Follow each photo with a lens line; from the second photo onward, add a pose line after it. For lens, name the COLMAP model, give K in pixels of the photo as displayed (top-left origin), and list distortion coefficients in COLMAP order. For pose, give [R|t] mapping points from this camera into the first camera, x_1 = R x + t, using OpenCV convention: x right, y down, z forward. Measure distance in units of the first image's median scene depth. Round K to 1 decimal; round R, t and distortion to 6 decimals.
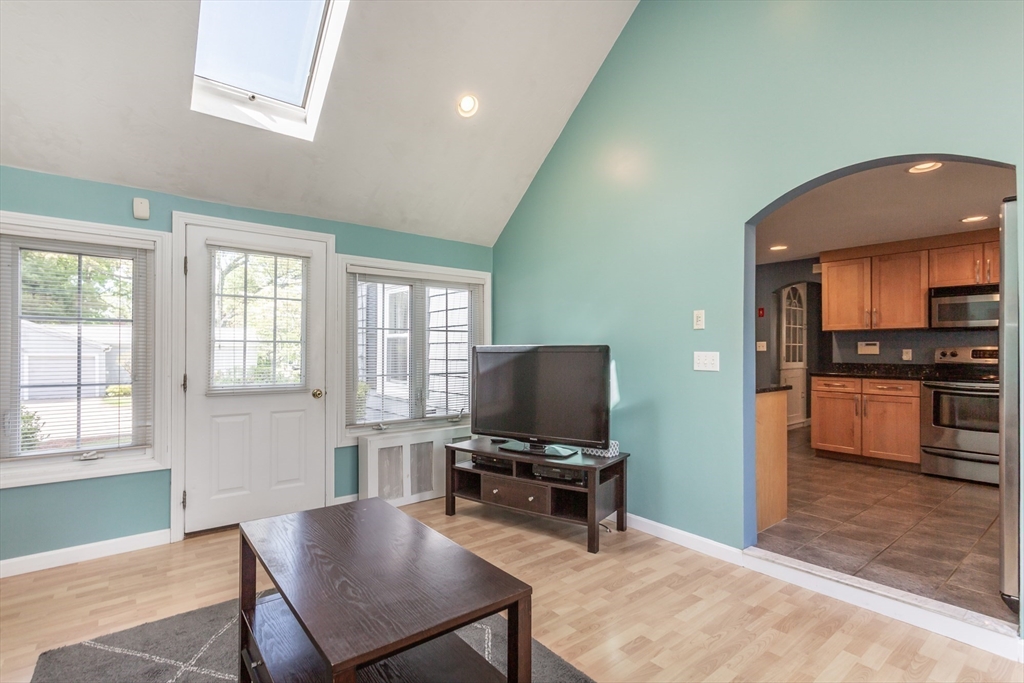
lens RADIAL K [[487.2, 0, 510.2], [0, 487.2, 348.7], [0, 0, 1]] dist [0.003079, 0.000559]
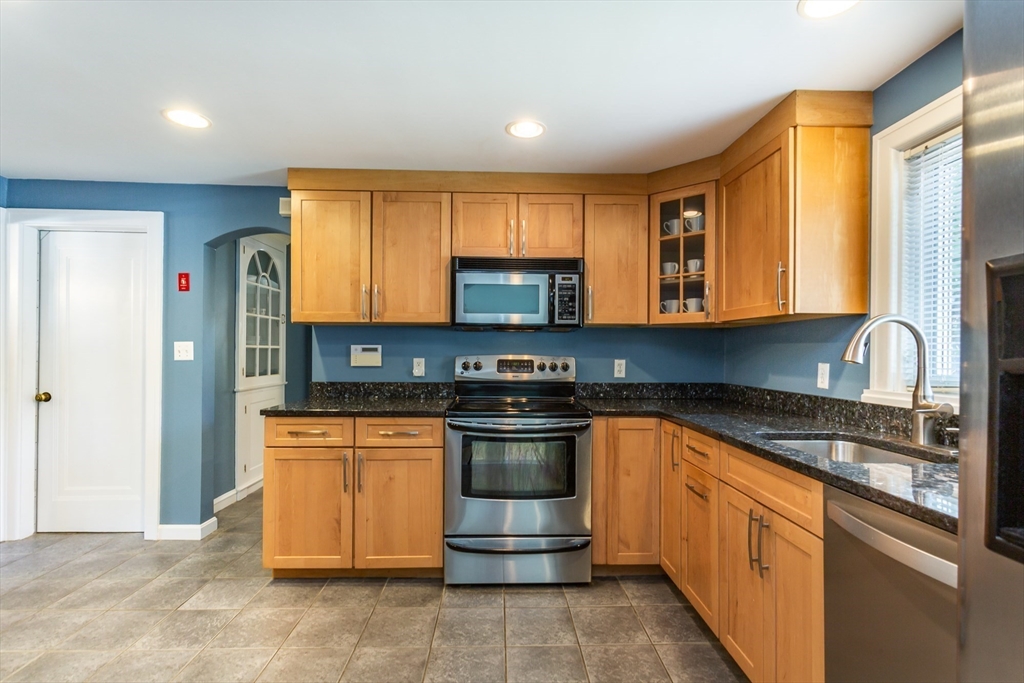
lens RADIAL K [[487.2, 0, 510.2], [0, 487.2, 348.7], [0, 0, 1]] dist [0.003079, 0.000559]
pose [[0.607683, 0.004141, 0.794169, 0.407960], [-0.007509, 0.999972, 0.000532, -0.012139], [-0.794144, -0.006287, 0.607697, 0.552866]]
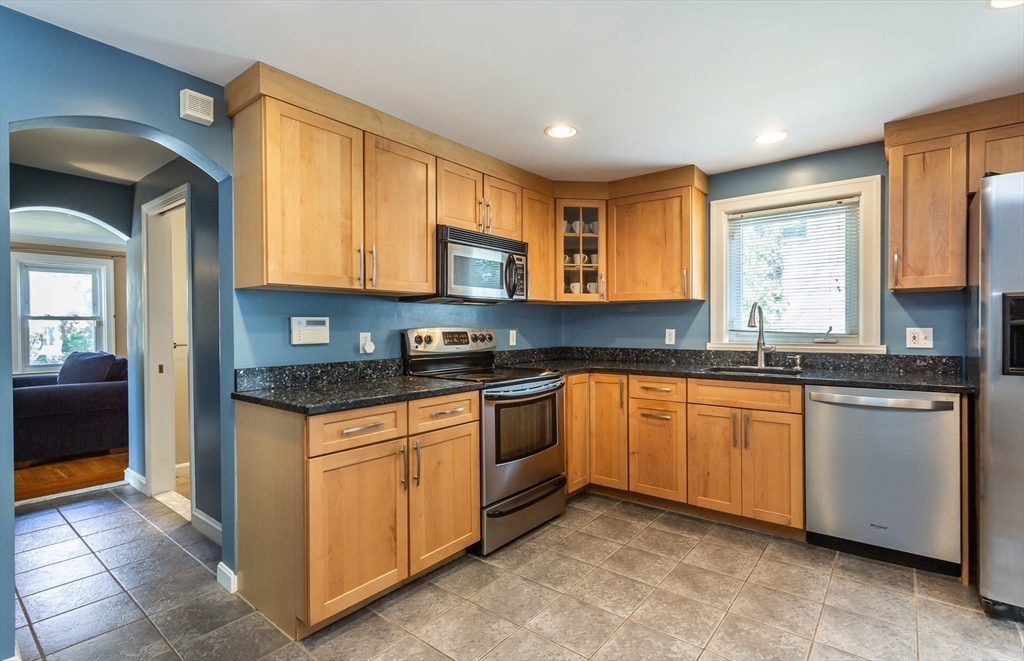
lens RADIAL K [[489.4, 0, 509.5], [0, 489.4, 327.3], [0, 0, 1]] dist [0.002145, 0.000108]
pose [[-0.211850, -0.007515, 0.977273, 0.269135], [-0.000985, 0.999972, 0.007476, -0.008620], [-0.977302, 0.000622, -0.211851, 0.988479]]
